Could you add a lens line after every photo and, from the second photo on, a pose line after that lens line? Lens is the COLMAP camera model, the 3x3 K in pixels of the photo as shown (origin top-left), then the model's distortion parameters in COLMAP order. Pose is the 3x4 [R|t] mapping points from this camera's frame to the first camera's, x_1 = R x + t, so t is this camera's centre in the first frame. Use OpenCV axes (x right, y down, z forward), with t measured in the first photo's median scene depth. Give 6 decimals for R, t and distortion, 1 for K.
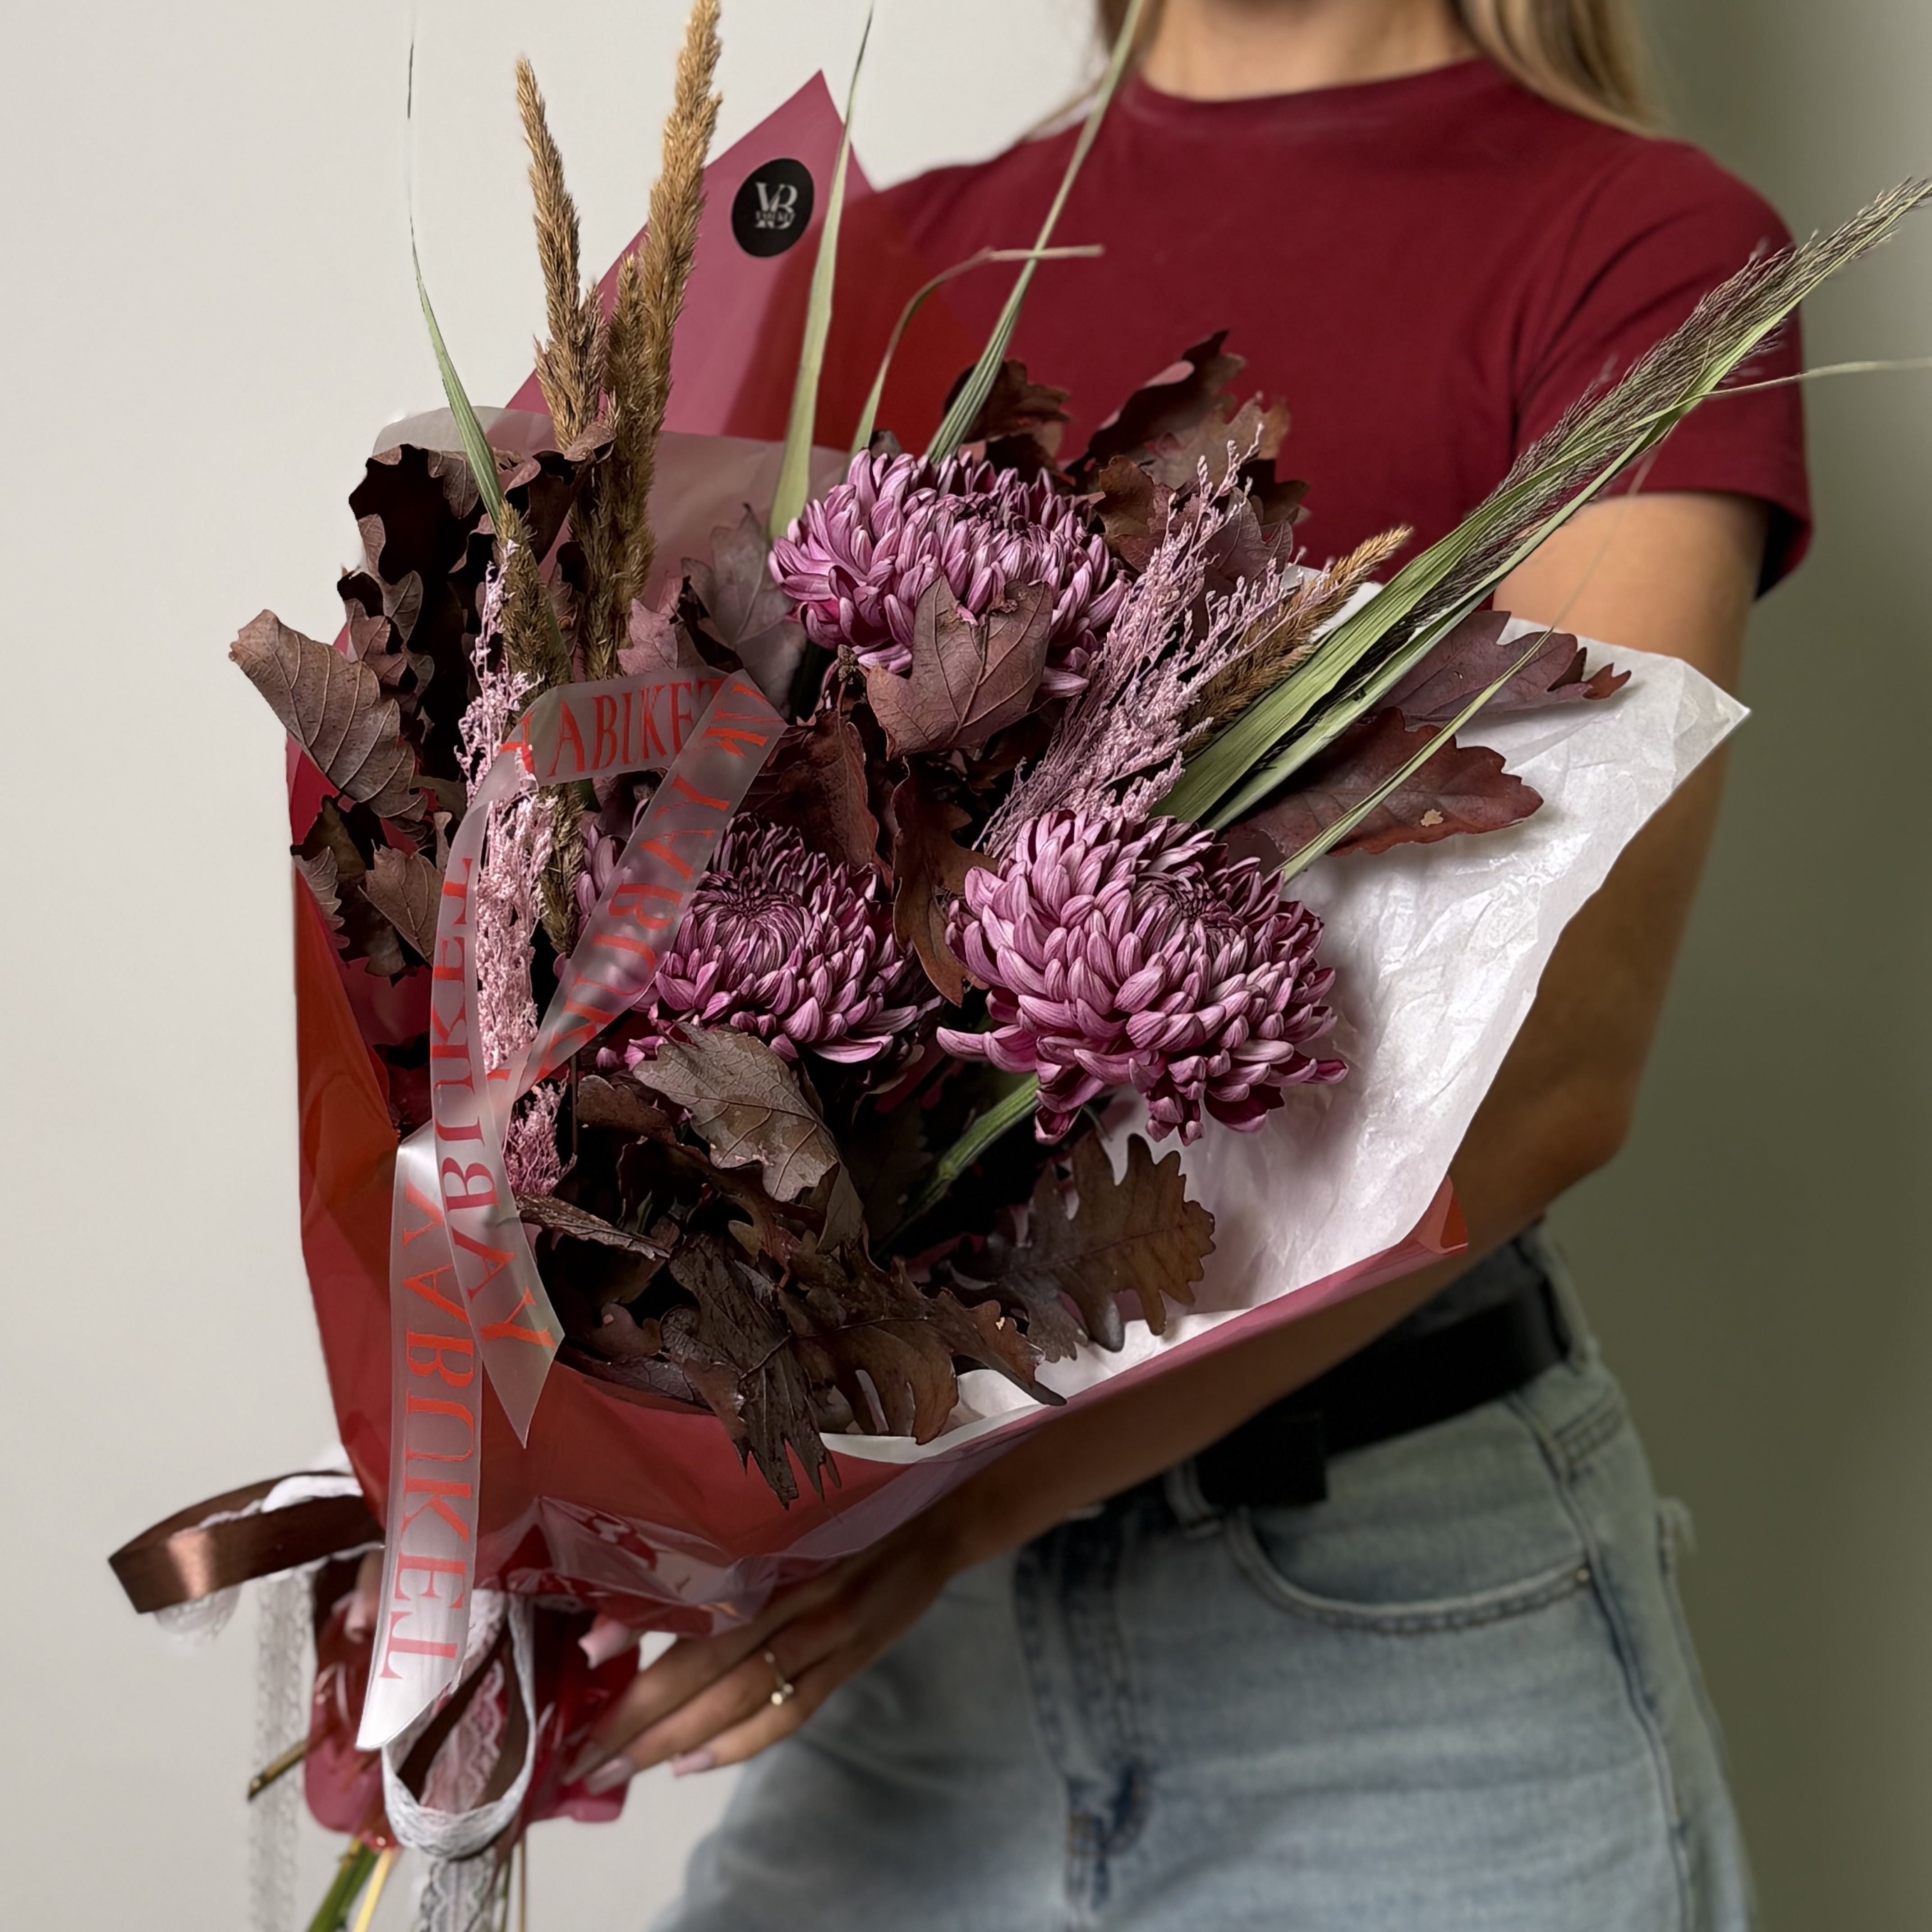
lens RADIAL K [[3575.8, 0, 957.7], [0, 3575.8, 1077.1], [0, 0, 1]] dist [0.124961, 0.208509]
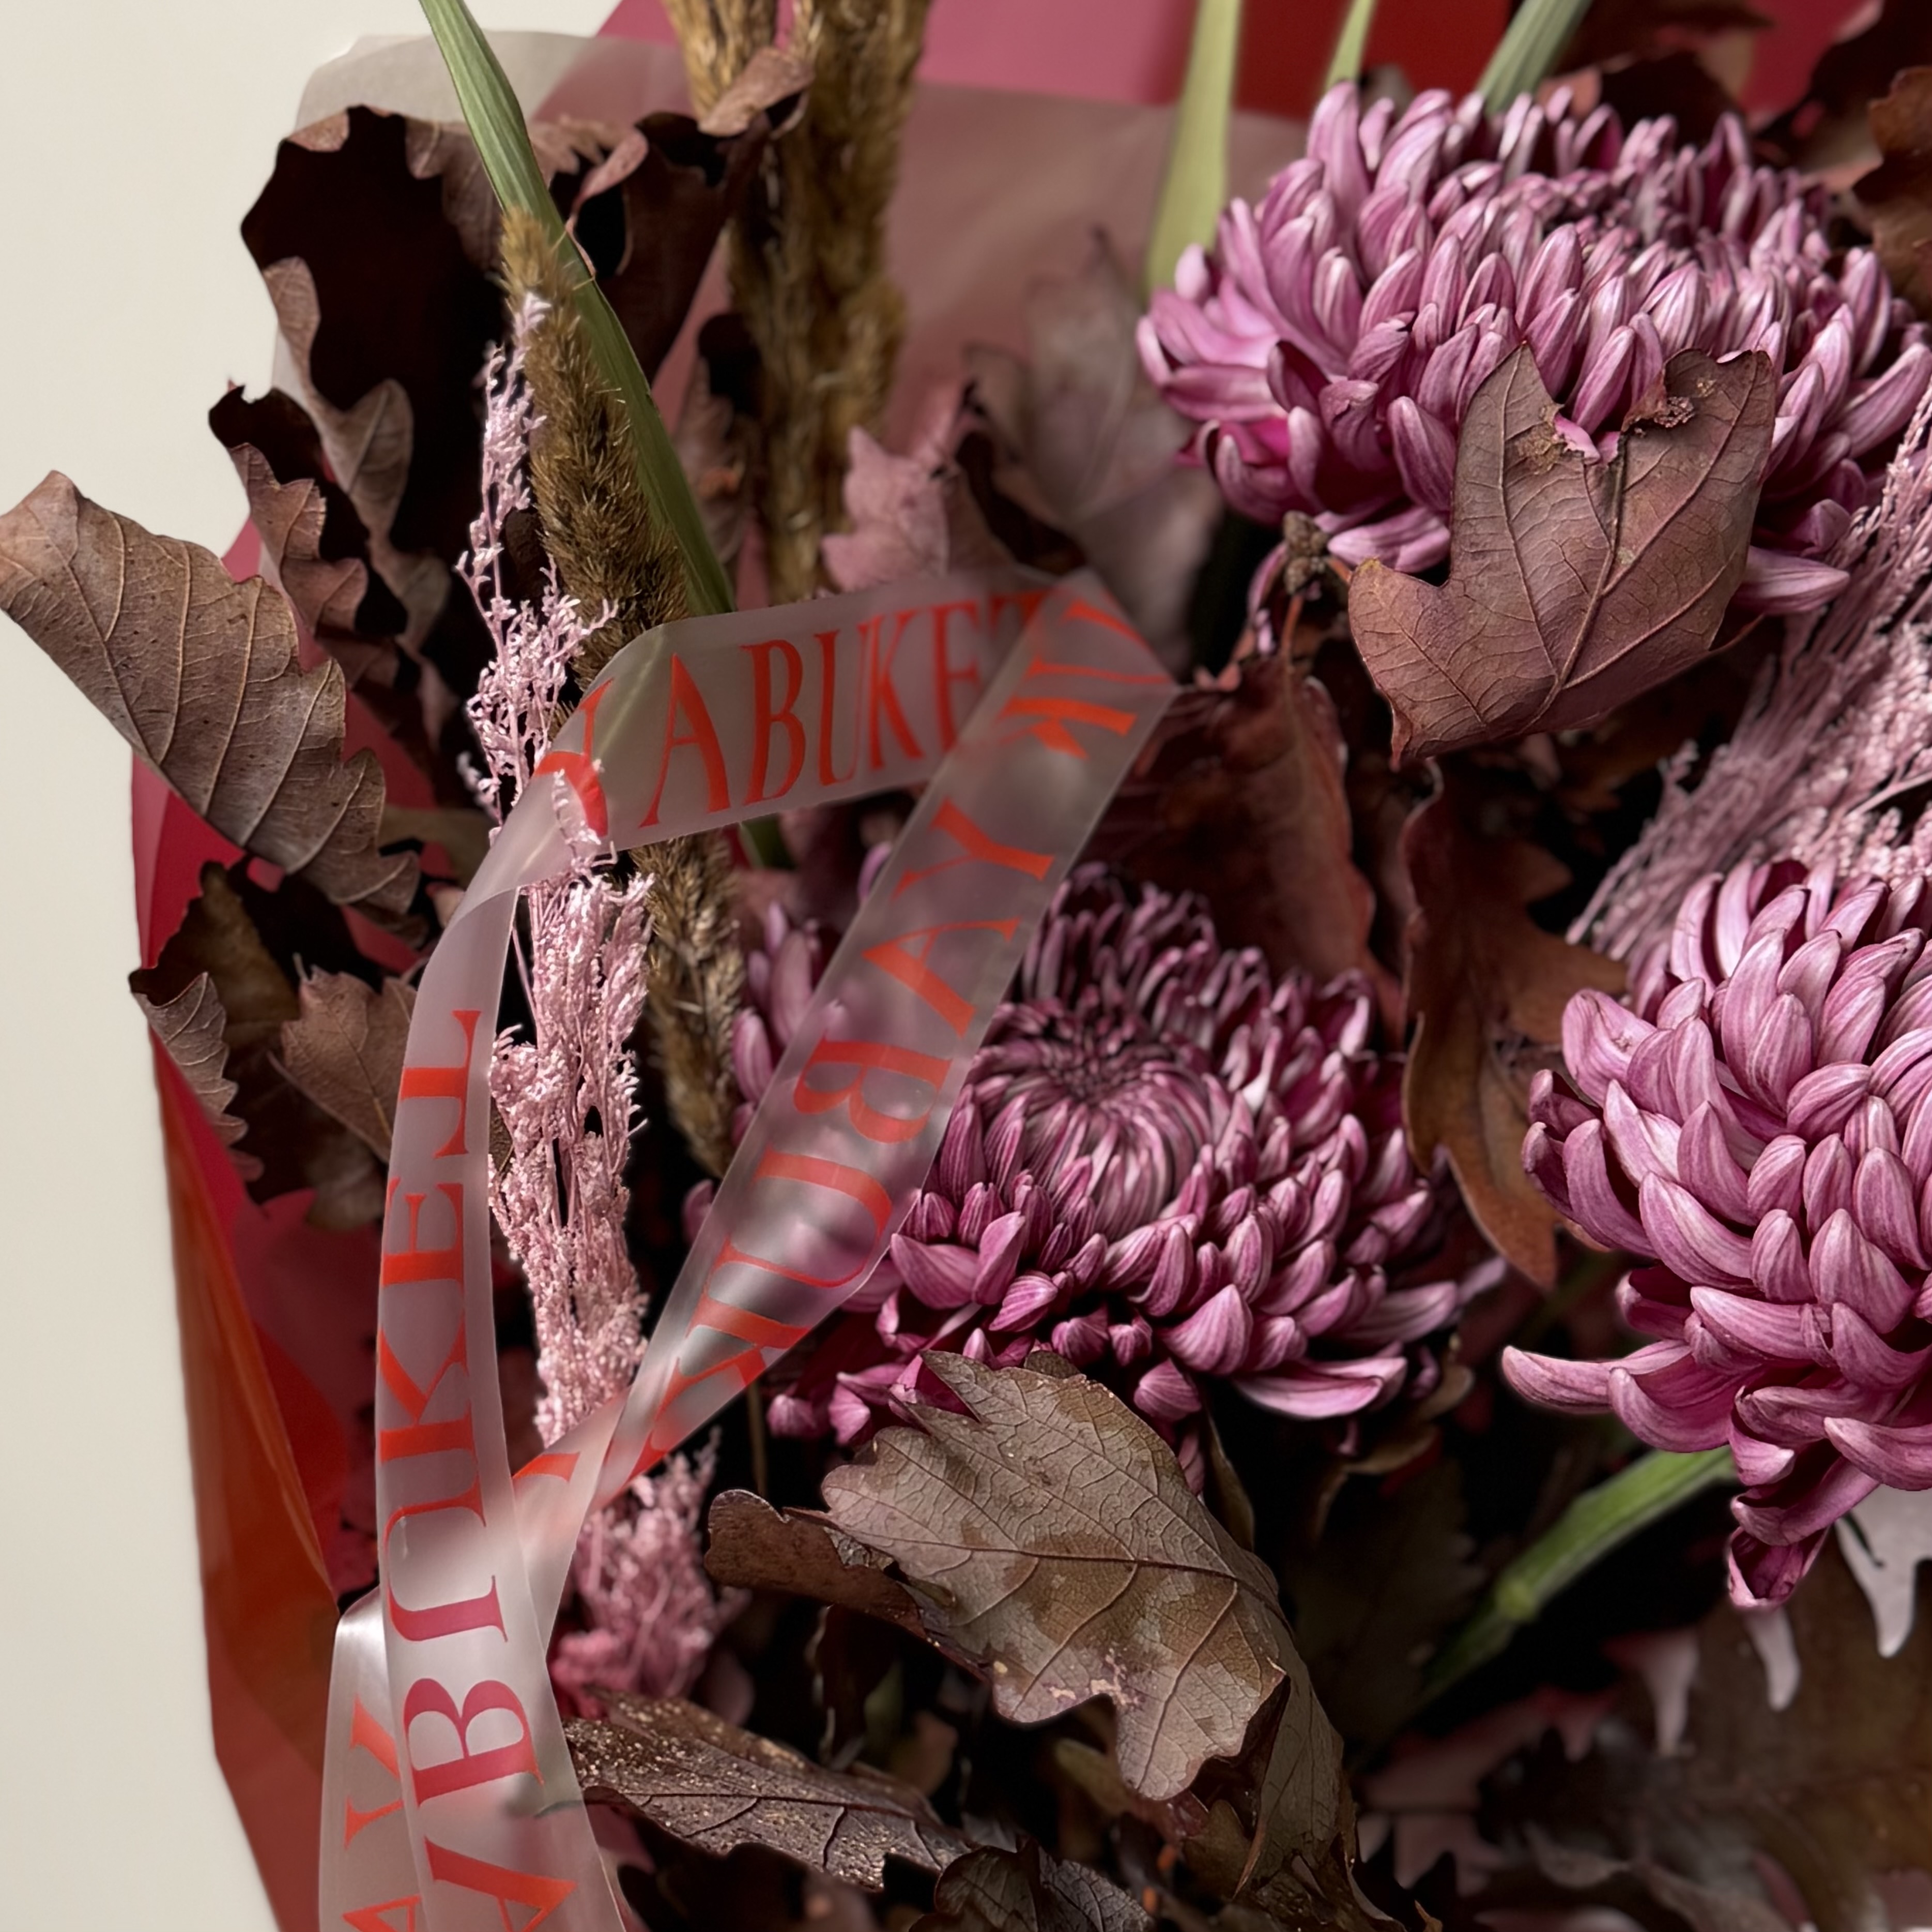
lens RADIAL K [[4042.7, 0, 845.6], [0, 4042.7, 1204.4], [0, 0, 1]] dist [0.163094, -0.197618]
pose [[0.989833, -0.001459, -0.142226, -0.014928], [0.008419, 0.998795, 0.048348, -0.057054], [0.141984, -0.049054, 0.988653, 0.465674]]
